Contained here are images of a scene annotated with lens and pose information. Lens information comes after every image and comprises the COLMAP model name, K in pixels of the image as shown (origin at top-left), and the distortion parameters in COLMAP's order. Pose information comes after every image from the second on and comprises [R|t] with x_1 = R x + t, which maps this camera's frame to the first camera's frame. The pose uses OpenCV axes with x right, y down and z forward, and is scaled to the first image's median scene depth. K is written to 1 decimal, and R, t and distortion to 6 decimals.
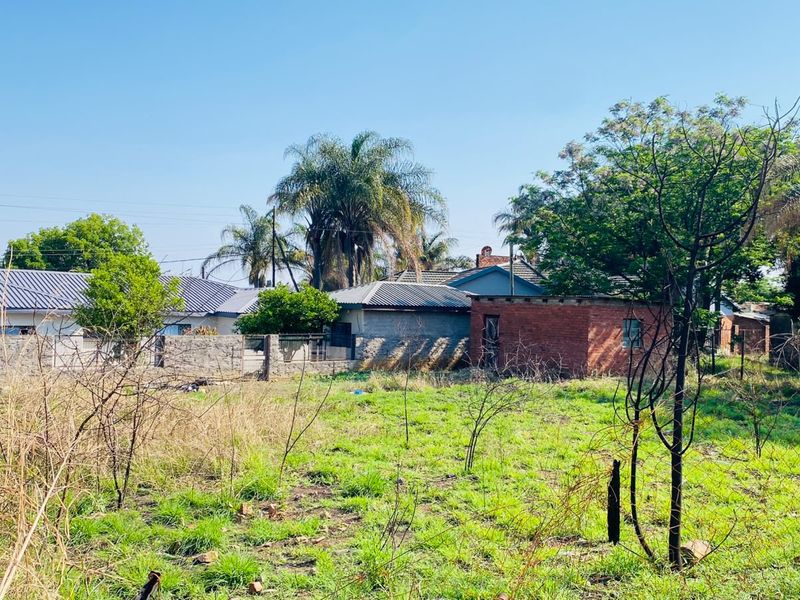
lens RADIAL K [[799.3, 0, 392.6], [0, 799.3, 288.0], [0, 0, 1]] dist [0.143221, -0.364437]
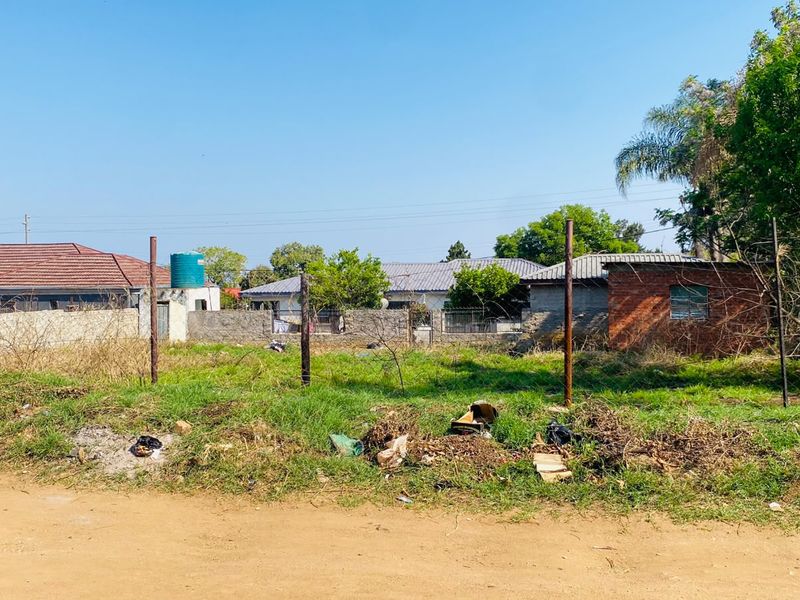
lens RADIAL K [[803.5, 0, 399.5], [0, 803.5, 285.3], [0, 0, 1]] dist [0.158707, -0.422188]
pose [[0.605502, -0.034257, -0.795106, 0.667085], [0.049491, 0.998760, -0.005343, 0.024524], [0.794303, -0.036115, 0.606447, 0.224115]]
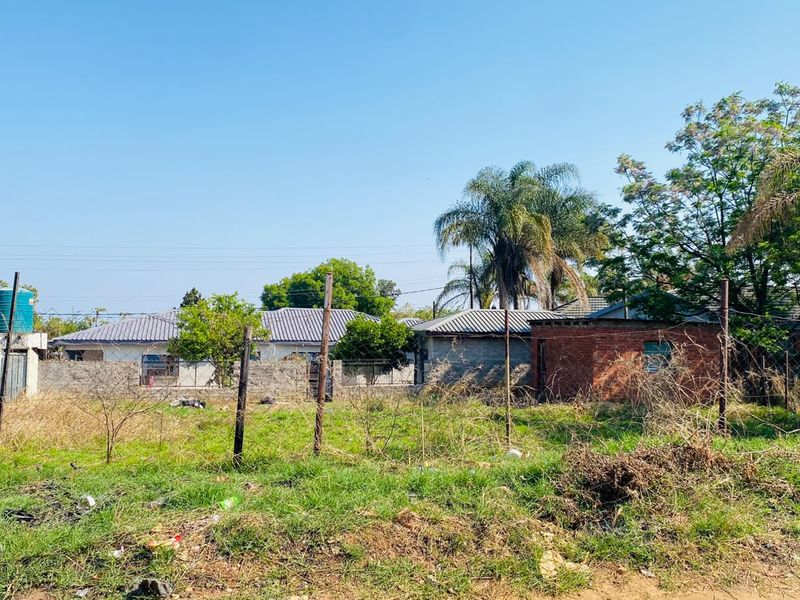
lens RADIAL K [[803.5, 0, 399.5], [0, 803.5, 285.3], [0, 0, 1]] dist [0.158707, -0.422188]
pose [[0.896360, -0.046145, -0.440919, 0.380572], [0.026239, 0.998347, -0.051143, 0.012340], [0.442550, 0.034273, 0.896089, 0.031211]]
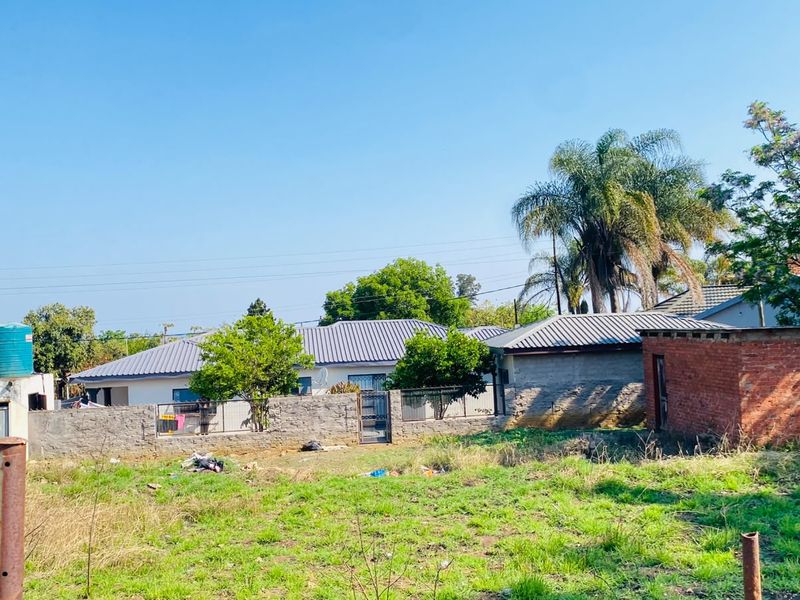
lens RADIAL K [[801.5, 0, 399.1], [0, 801.5, 286.0], [0, 0, 1]] dist [0.135262, -0.343957]
pose [[0.842129, -0.094484, -0.530935, 0.305601], [0.081423, 0.995522, -0.048015, -0.012756], [0.533094, -0.002795, 0.846051, 0.219601]]
